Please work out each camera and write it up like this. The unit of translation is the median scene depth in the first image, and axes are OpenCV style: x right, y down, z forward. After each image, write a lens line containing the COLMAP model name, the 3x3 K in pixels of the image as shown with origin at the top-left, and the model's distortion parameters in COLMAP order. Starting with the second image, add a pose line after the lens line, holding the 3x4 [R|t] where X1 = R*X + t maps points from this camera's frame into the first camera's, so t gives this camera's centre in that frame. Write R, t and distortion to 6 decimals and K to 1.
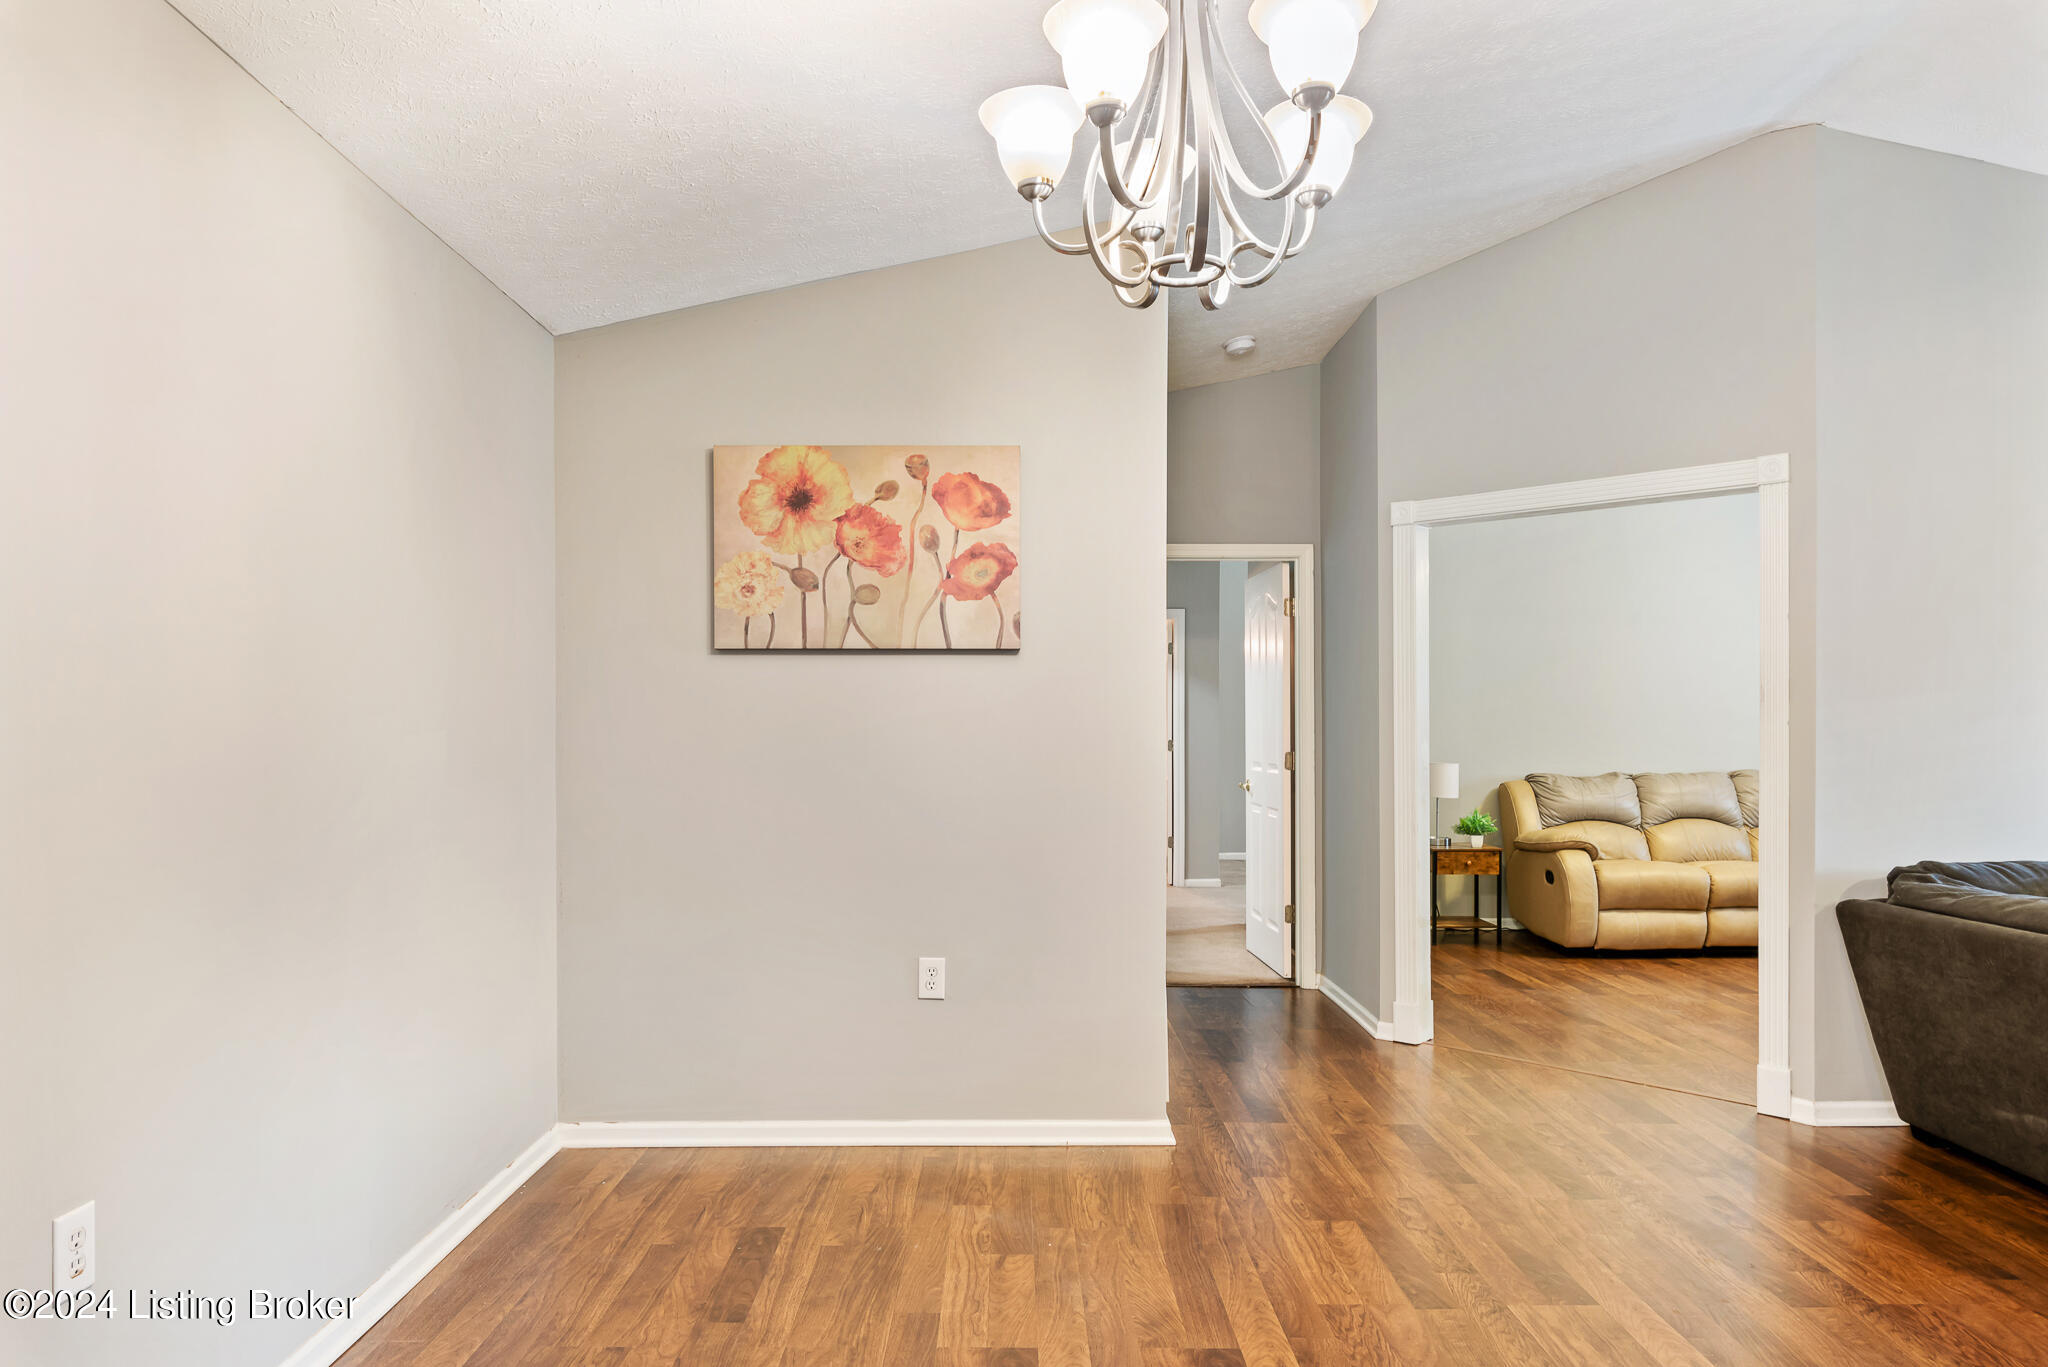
lens RADIAL K [[1266.6, 0, 1001.3], [0, 1266.6, 737.6], [0, 0, 1]] dist [0.000776, -0.001446]
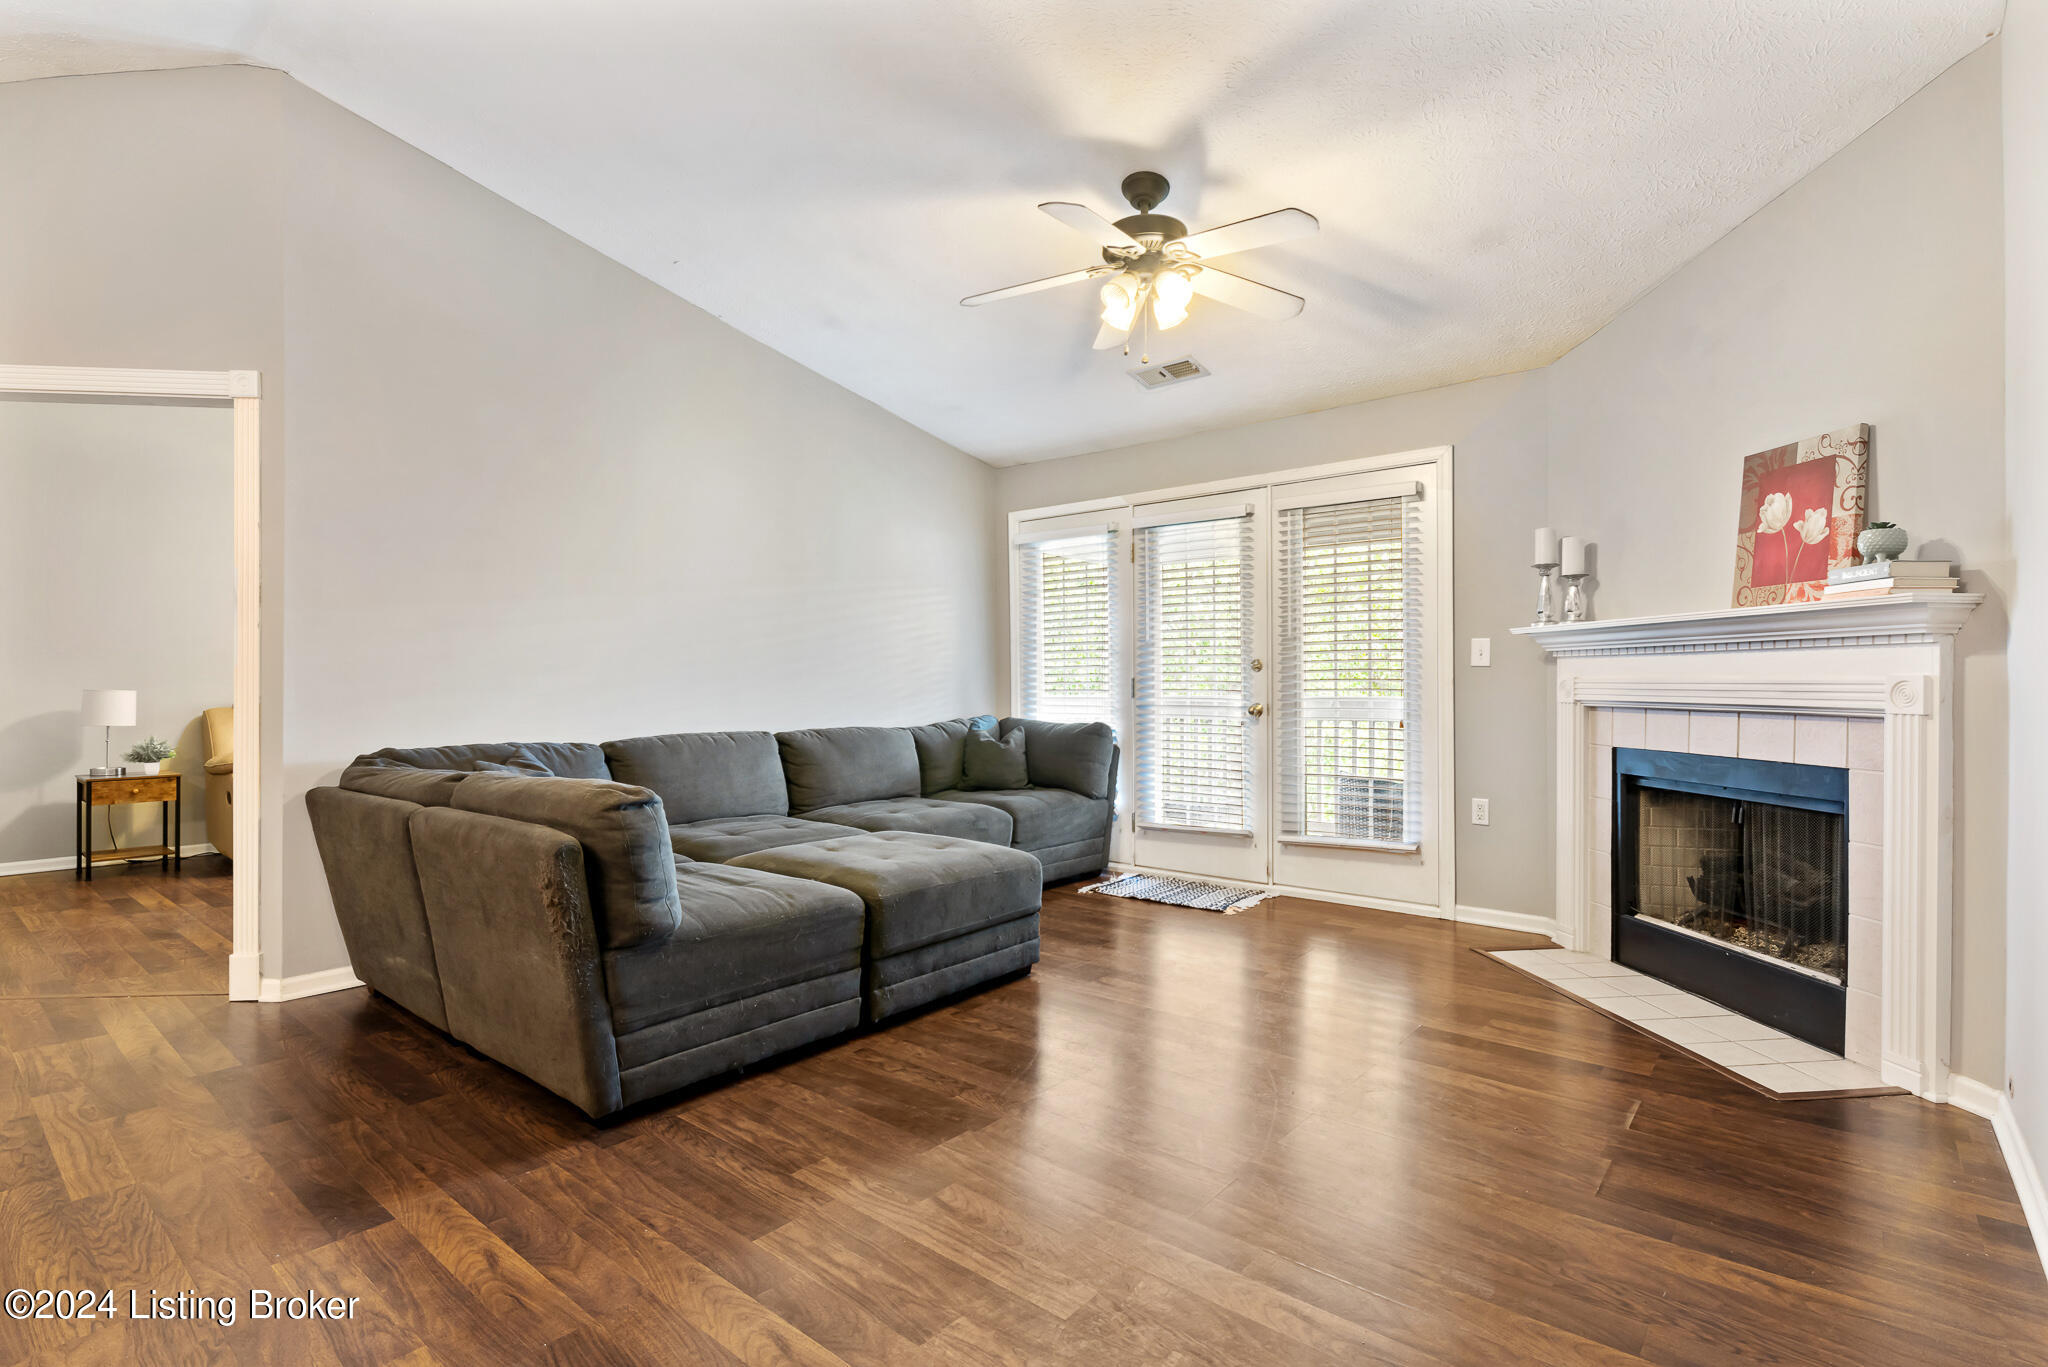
lens RADIAL K [[980.2, 0, 1021.1], [0, 980.2, 682.4], [0, 0, 1]] dist [0.003852, -0.000613]
pose [[0.644204, 0.004209, 0.764842, 0.430121], [0.006183, 0.999924, -0.010711, 0.051735], [-0.764829, 0.011629, 0.644129, -0.016935]]
